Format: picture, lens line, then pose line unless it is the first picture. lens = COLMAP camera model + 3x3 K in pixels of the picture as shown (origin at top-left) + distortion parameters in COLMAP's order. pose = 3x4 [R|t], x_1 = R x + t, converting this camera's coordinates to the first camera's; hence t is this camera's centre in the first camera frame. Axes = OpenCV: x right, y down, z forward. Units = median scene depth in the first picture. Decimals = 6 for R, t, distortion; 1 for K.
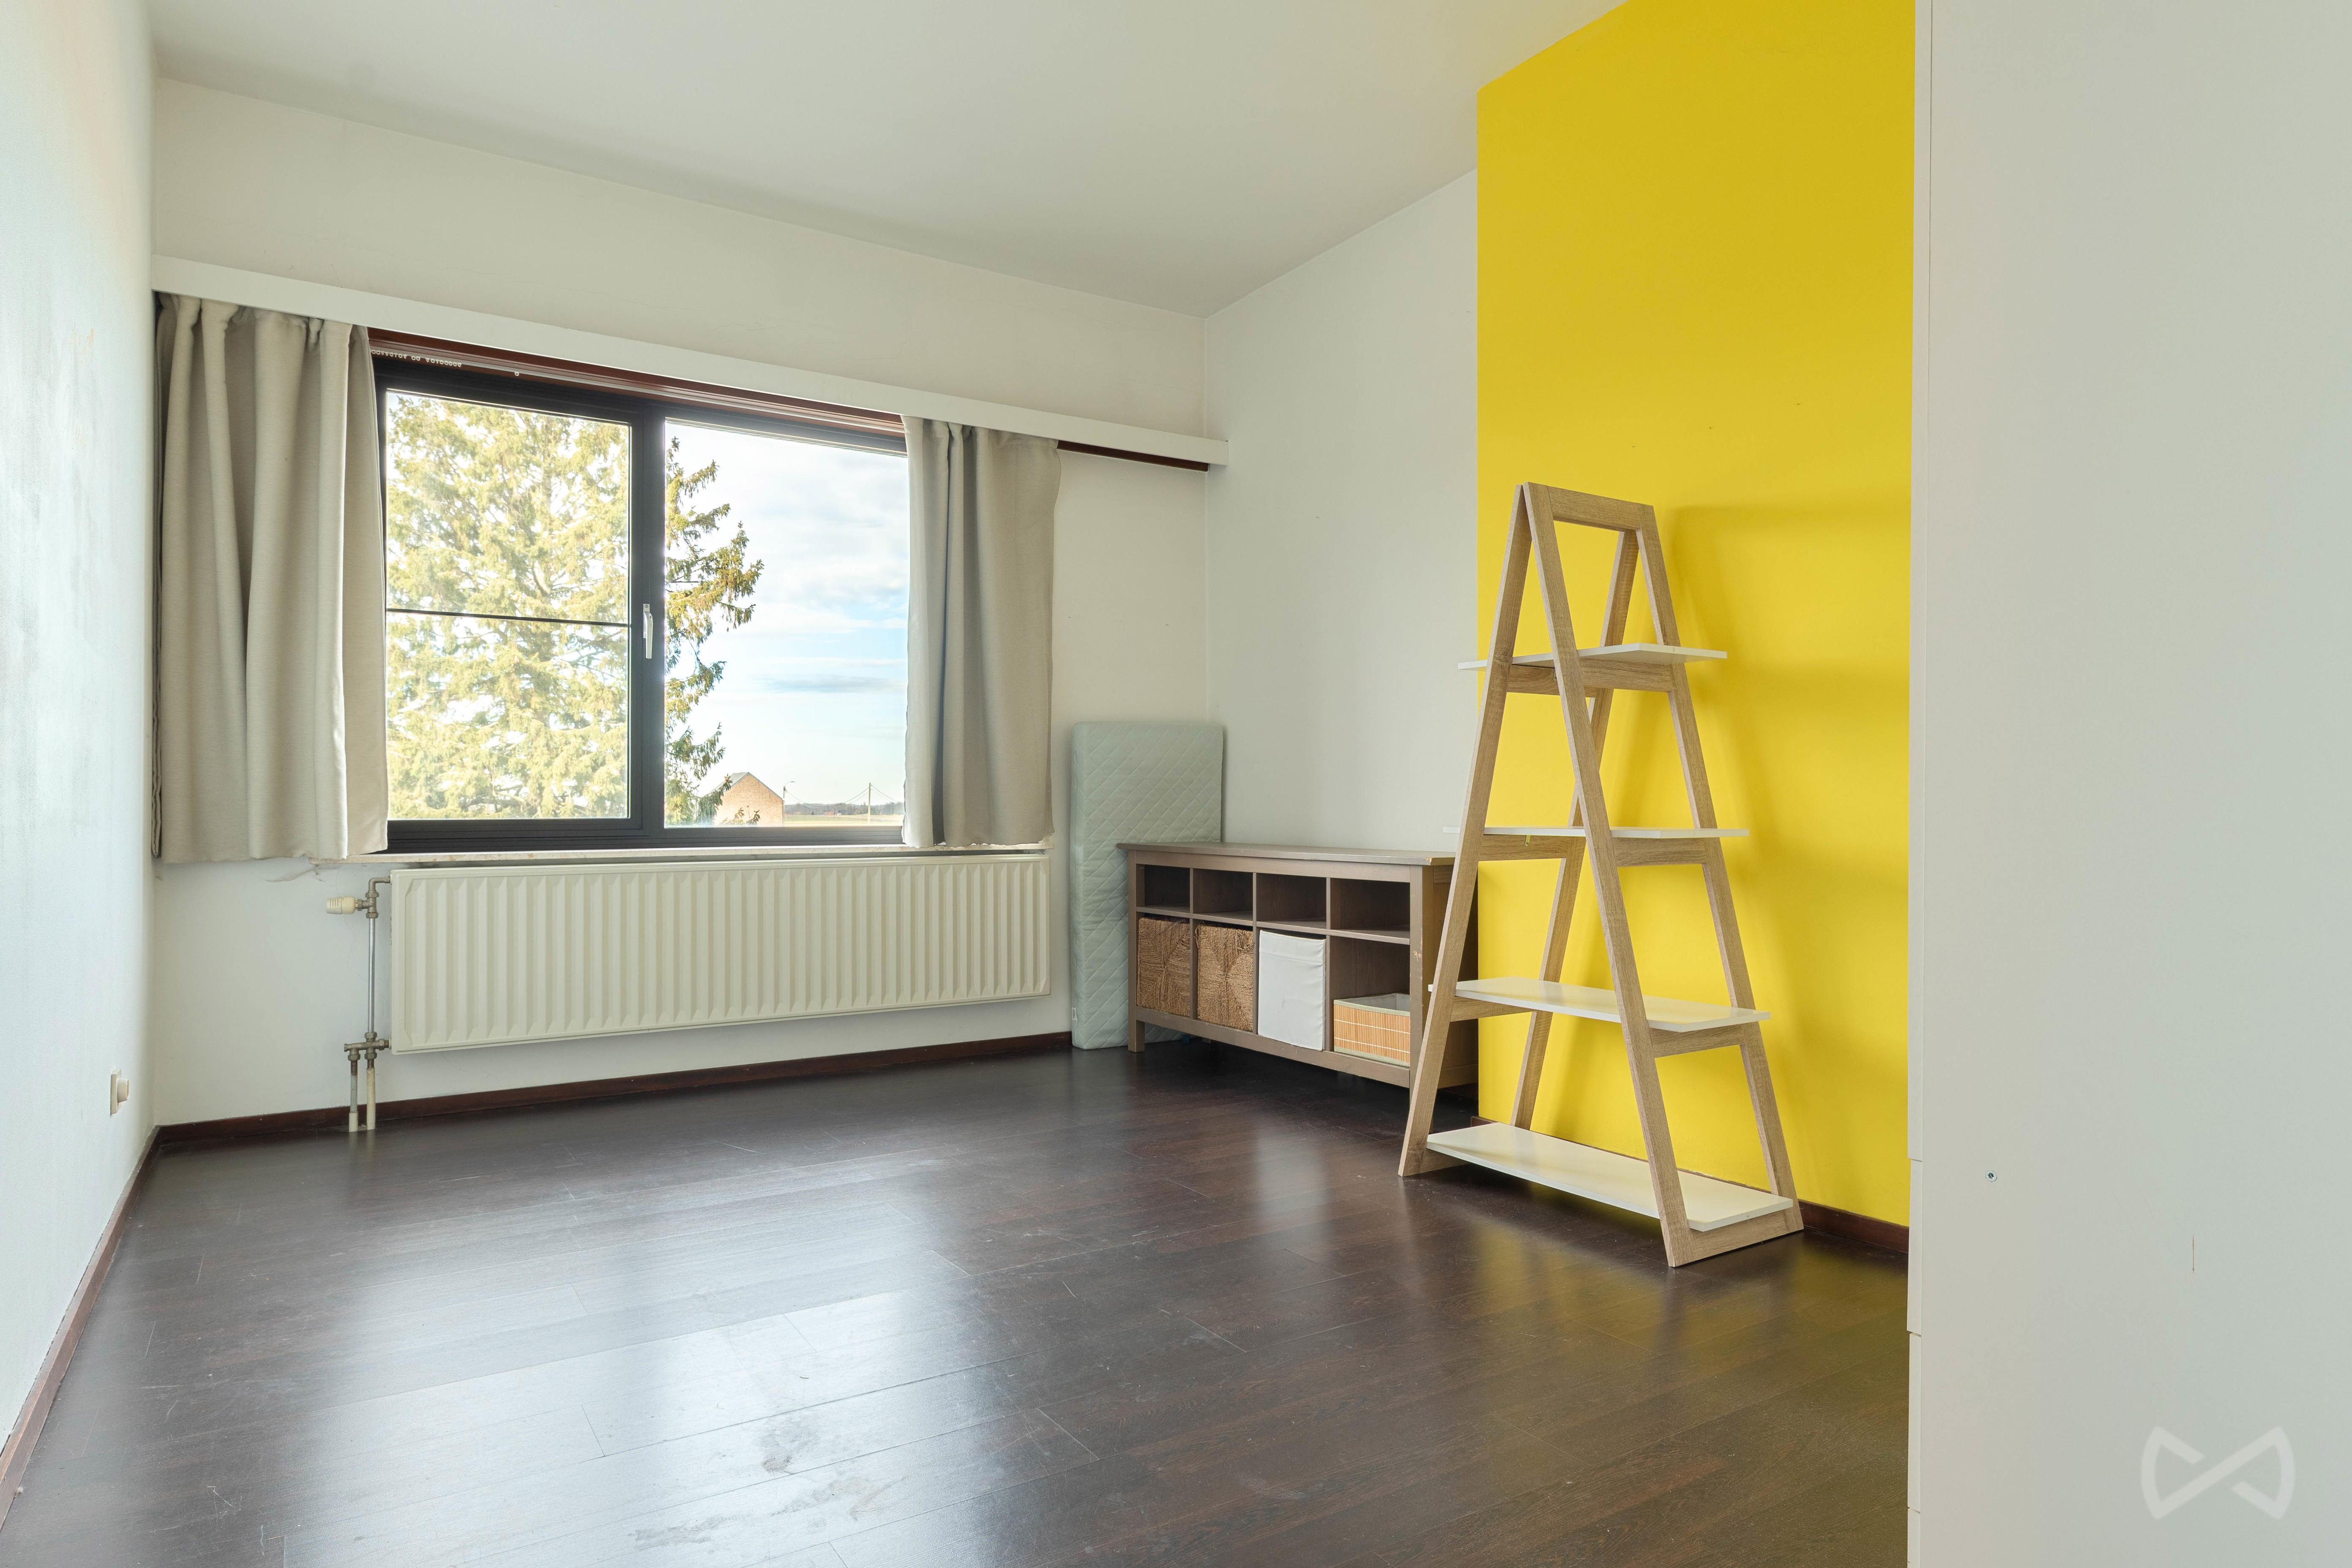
lens RADIAL K [[1383.6, 0, 1177.6], [0, 1383.6, 782.4], [0, 0, 1]] dist [-0.000113, -0.000584]
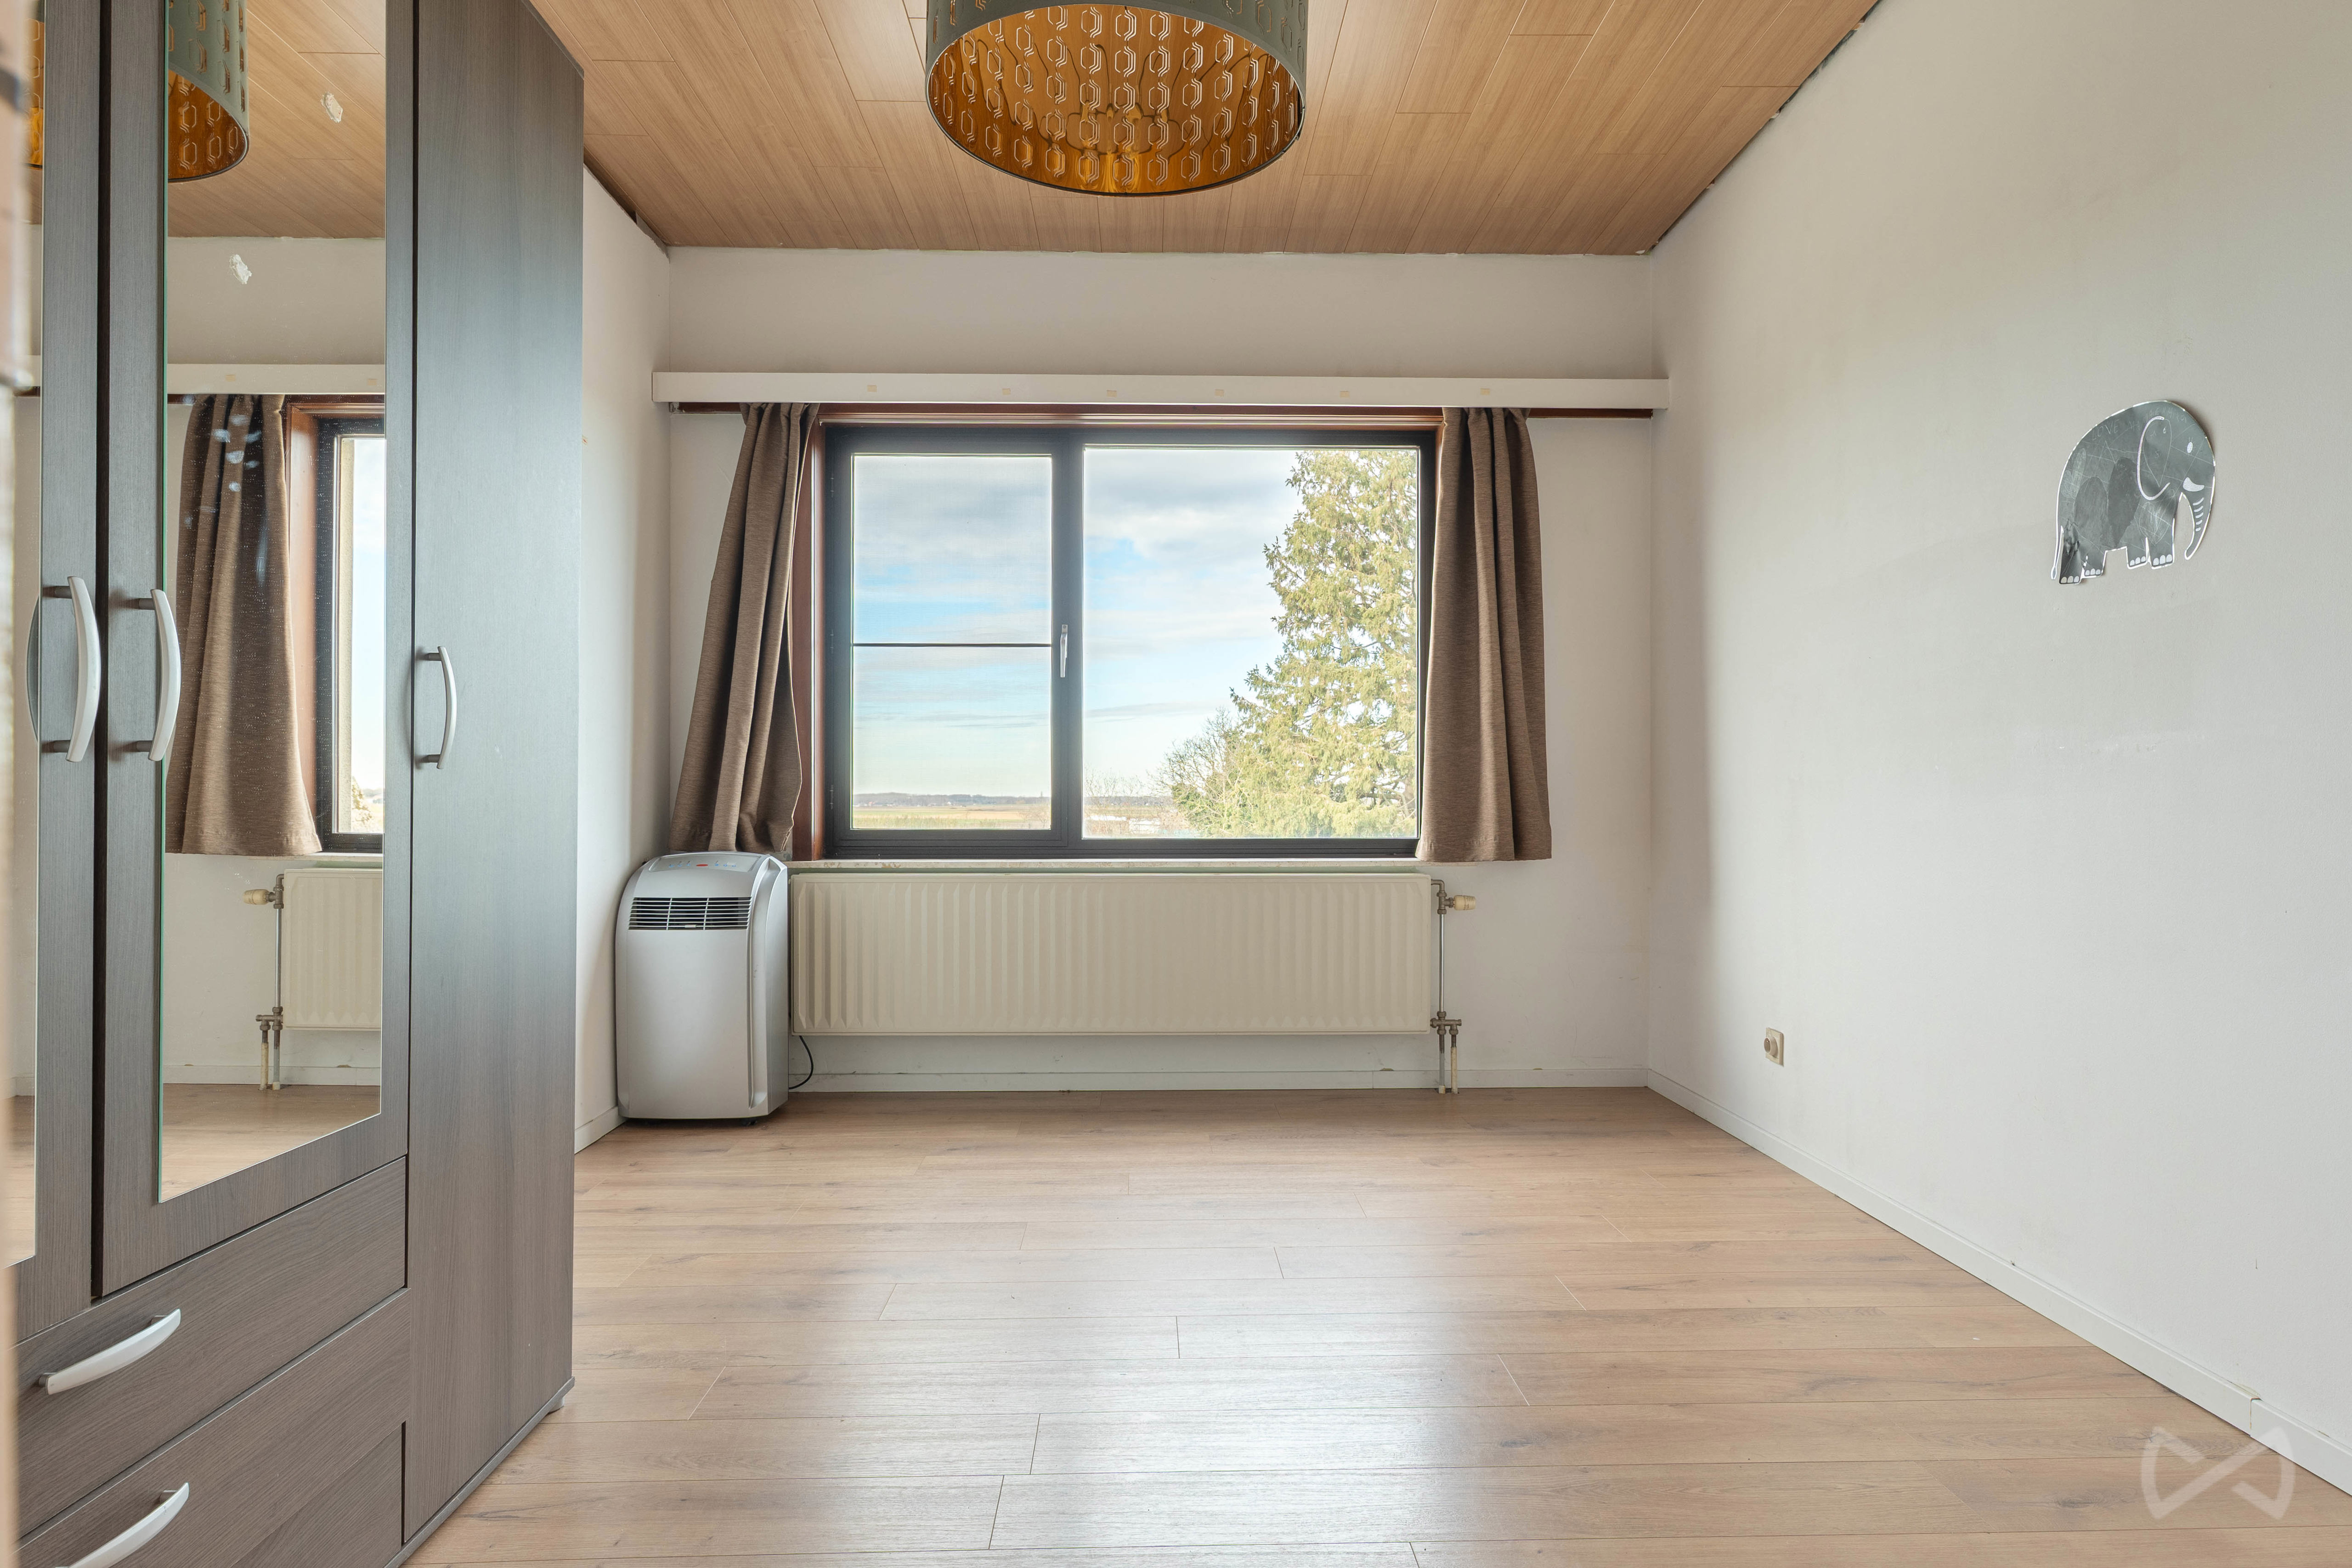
lens RADIAL K [[1383.6, 0, 1177.2], [0, 1383.6, 784.4], [0, 0, 1]] dist [-0.000113, -0.000584]
pose [[0.818607, 0.007065, -0.574311, 0.262216], [-0.005076, 0.999974, 0.005067, -0.012597], [0.574332, -0.001233, 0.818621, 0.174342]]
